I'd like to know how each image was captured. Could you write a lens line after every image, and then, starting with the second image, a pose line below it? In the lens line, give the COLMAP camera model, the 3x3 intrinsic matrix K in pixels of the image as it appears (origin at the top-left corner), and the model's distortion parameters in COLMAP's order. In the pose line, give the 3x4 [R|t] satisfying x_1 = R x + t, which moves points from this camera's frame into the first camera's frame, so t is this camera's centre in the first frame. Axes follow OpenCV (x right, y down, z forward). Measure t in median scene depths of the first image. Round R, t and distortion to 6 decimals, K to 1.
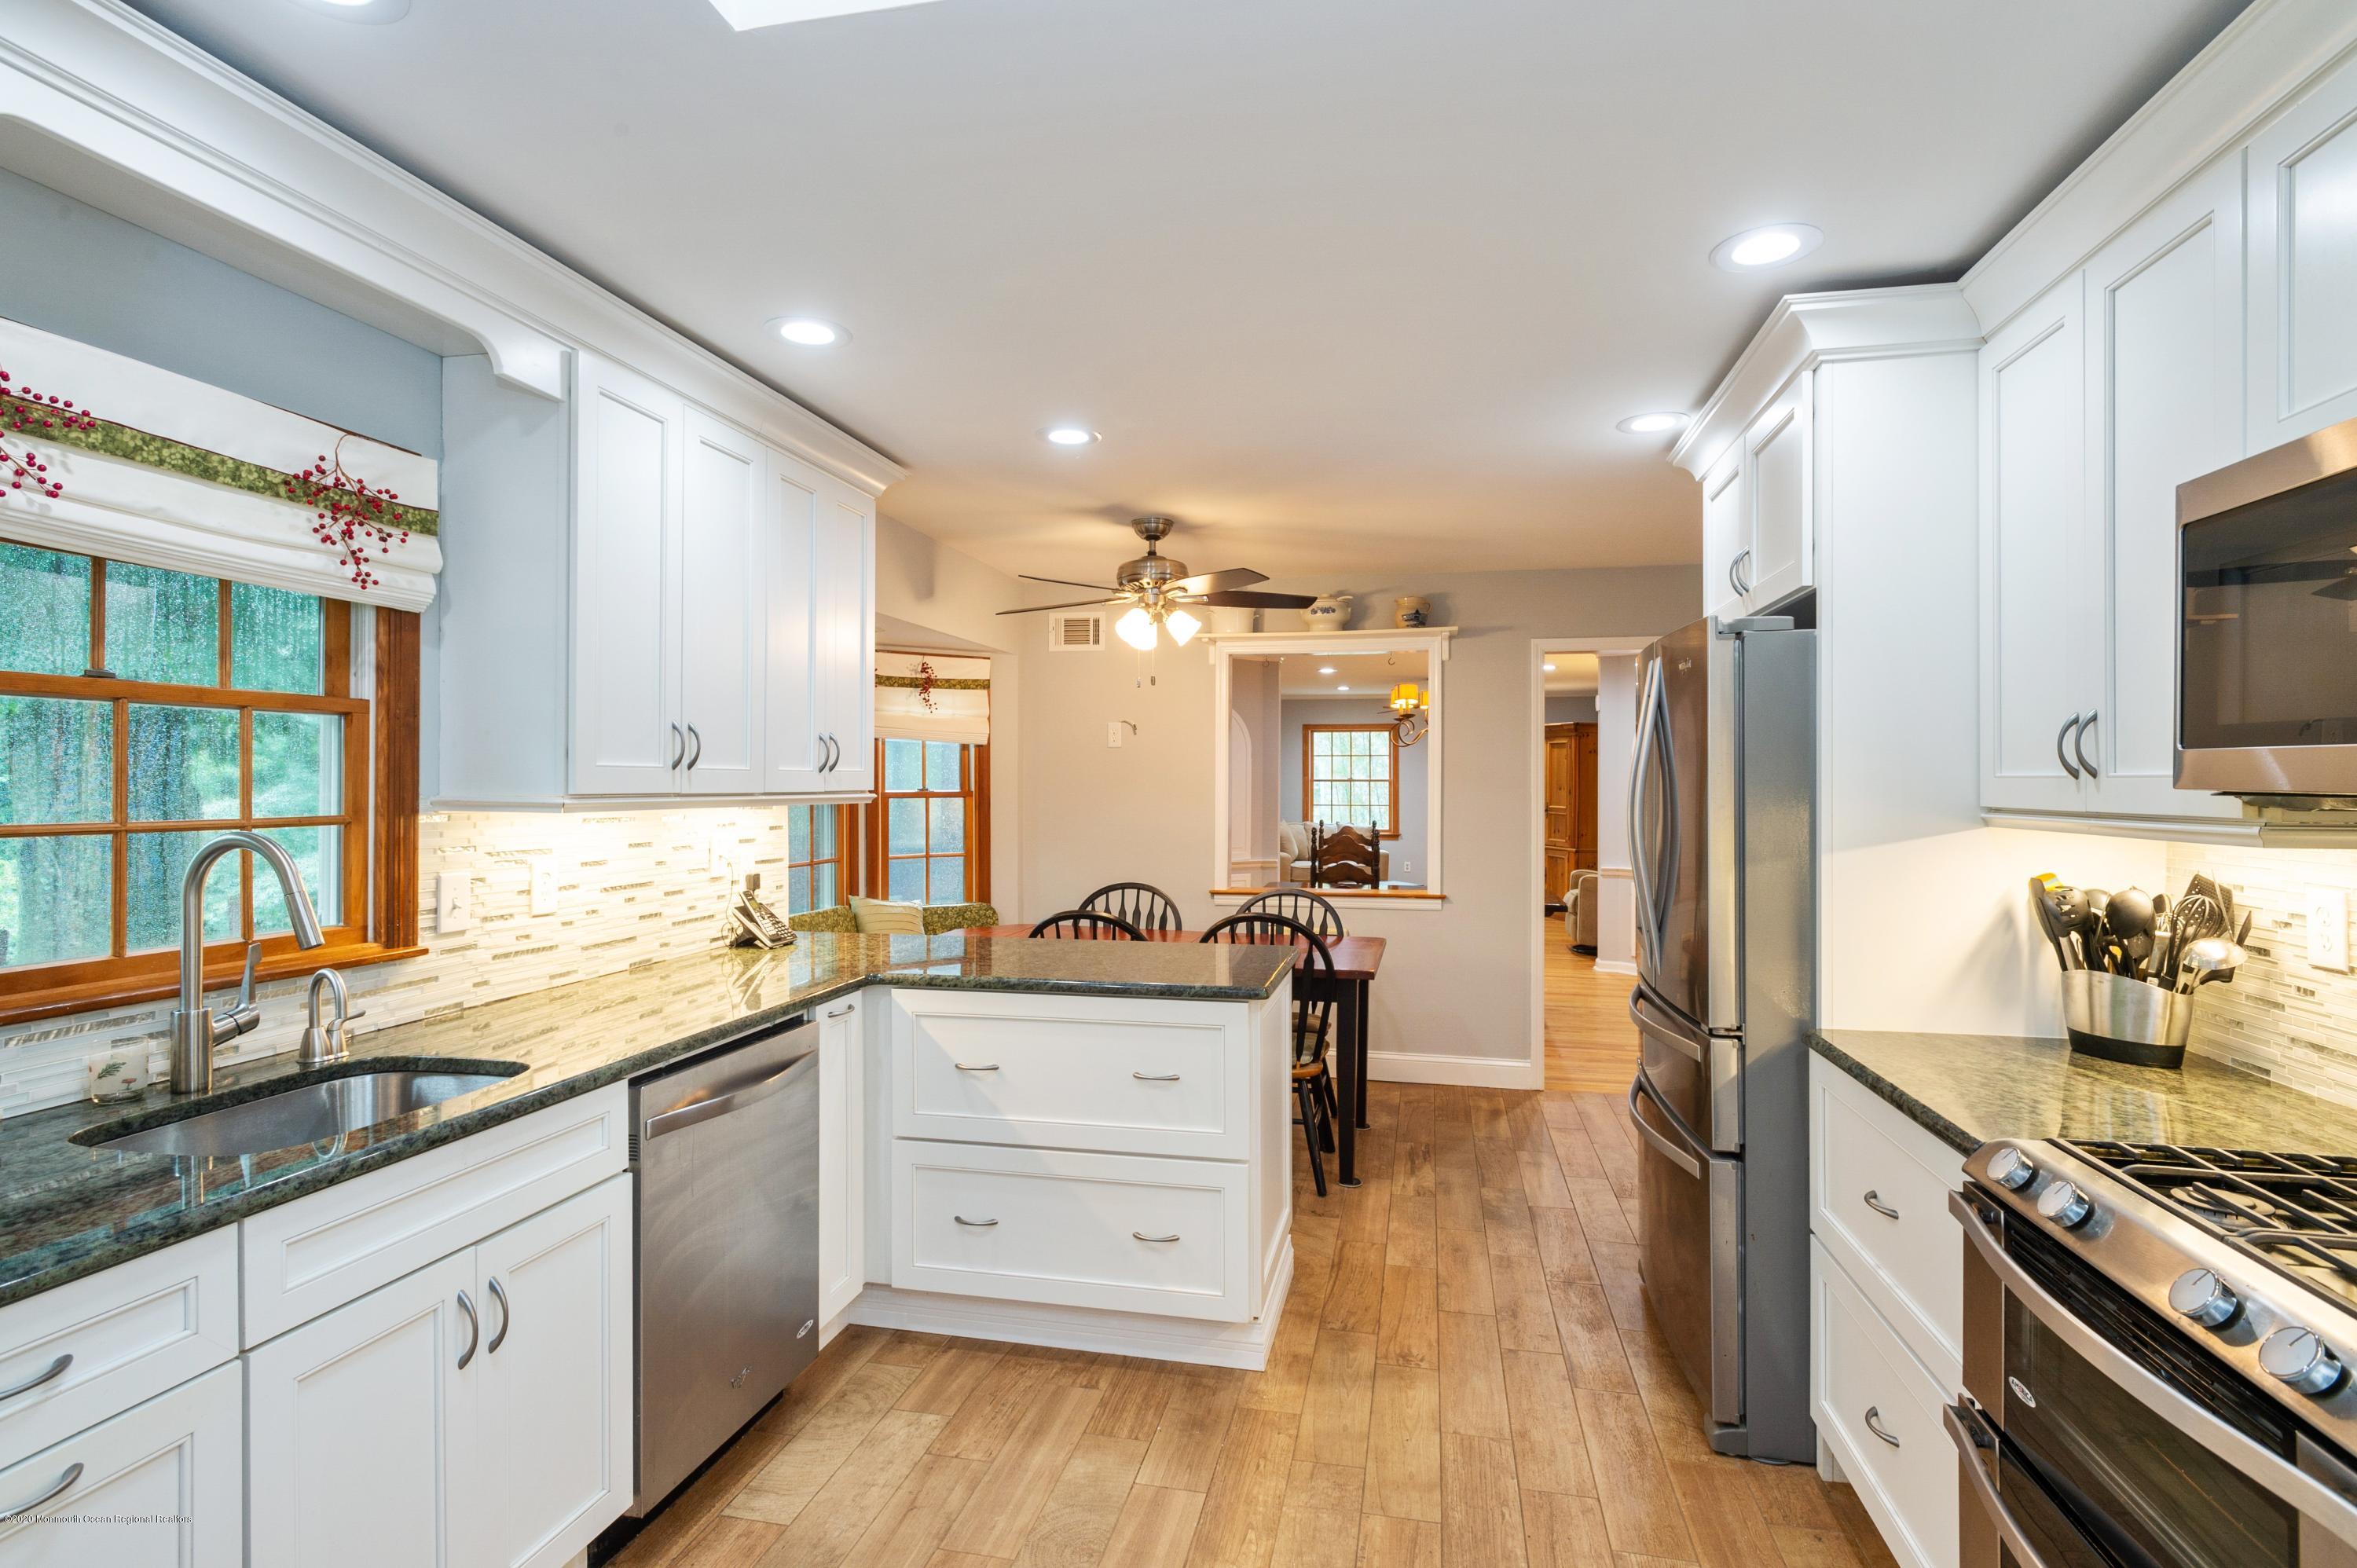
lens RADIAL K [[1213.1, 0, 1179.8], [0, 1213.1, 782.6], [0, 0, 1]] dist [0.003864, 0.000503]
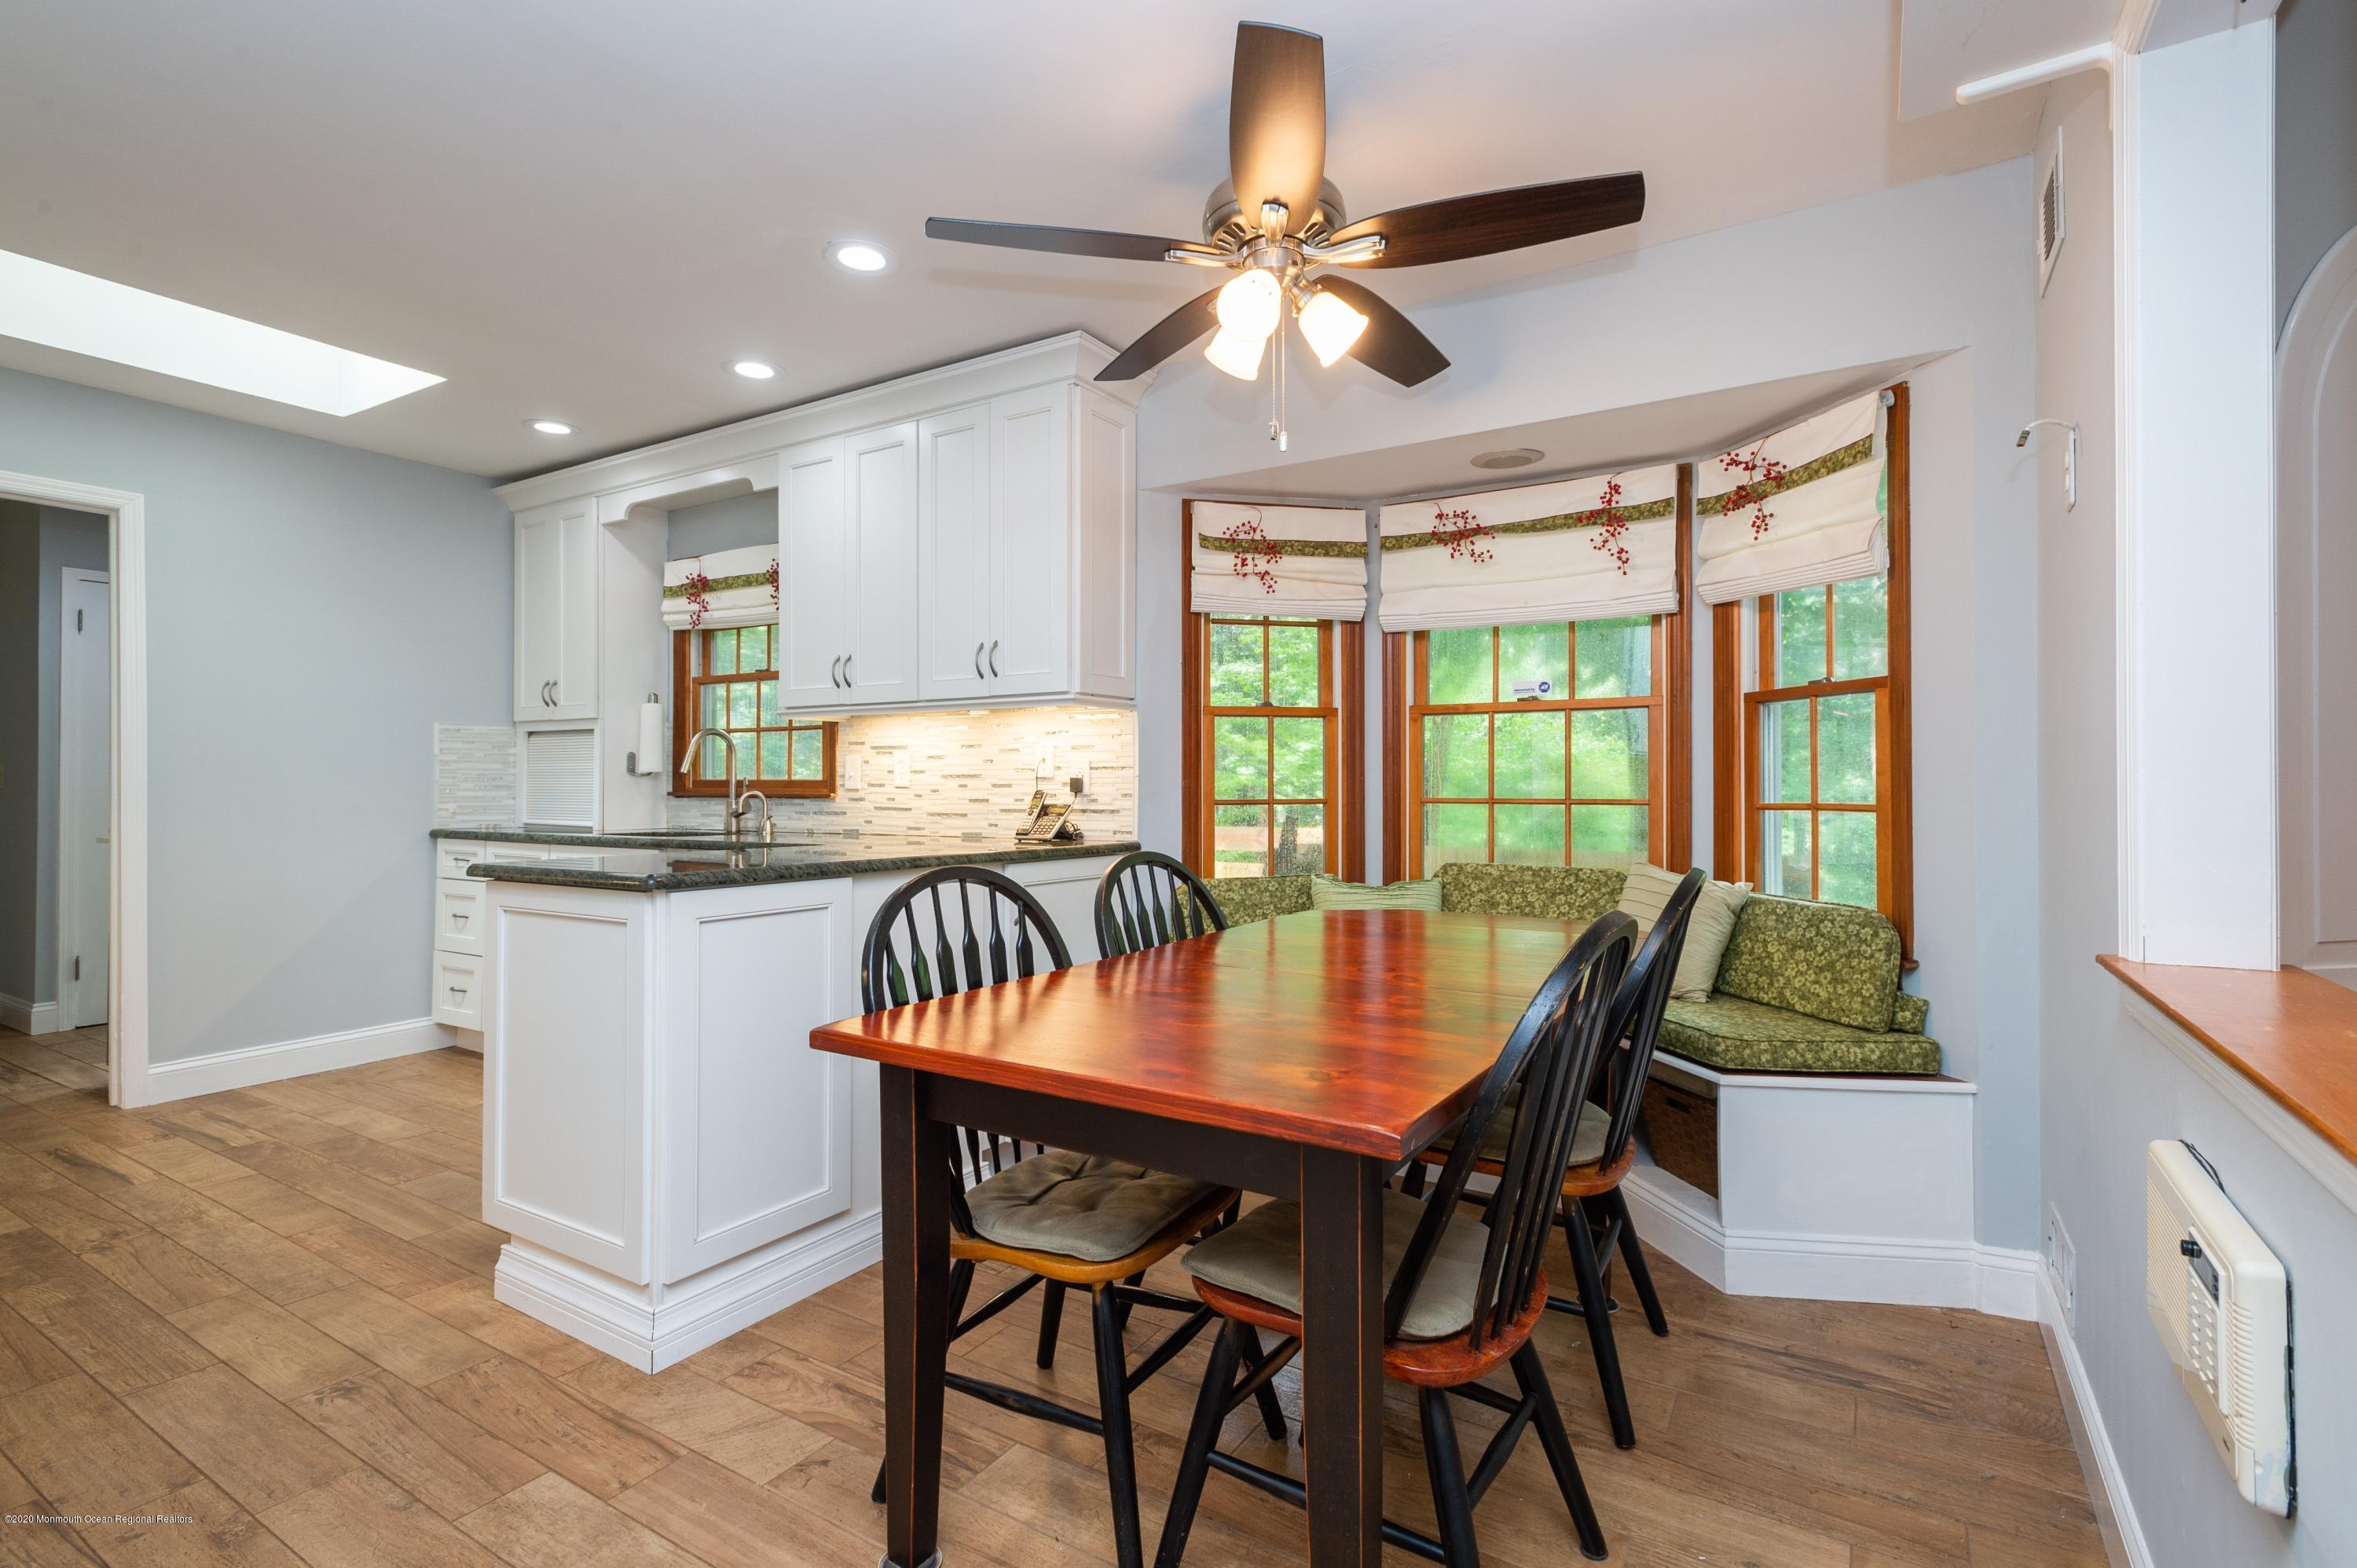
lens RADIAL K [[1103.9, 0, 1185.1], [0, 1103.9, 779.7], [0, 0, 1]] dist [0.000877, 0.000791]
pose [[-0.348236, -0.000628, -0.937407, 0.660179], [0.000852, 0.999999, -0.000987, 0.095577], [0.937407, -0.001142, -0.348235, 1.758720]]
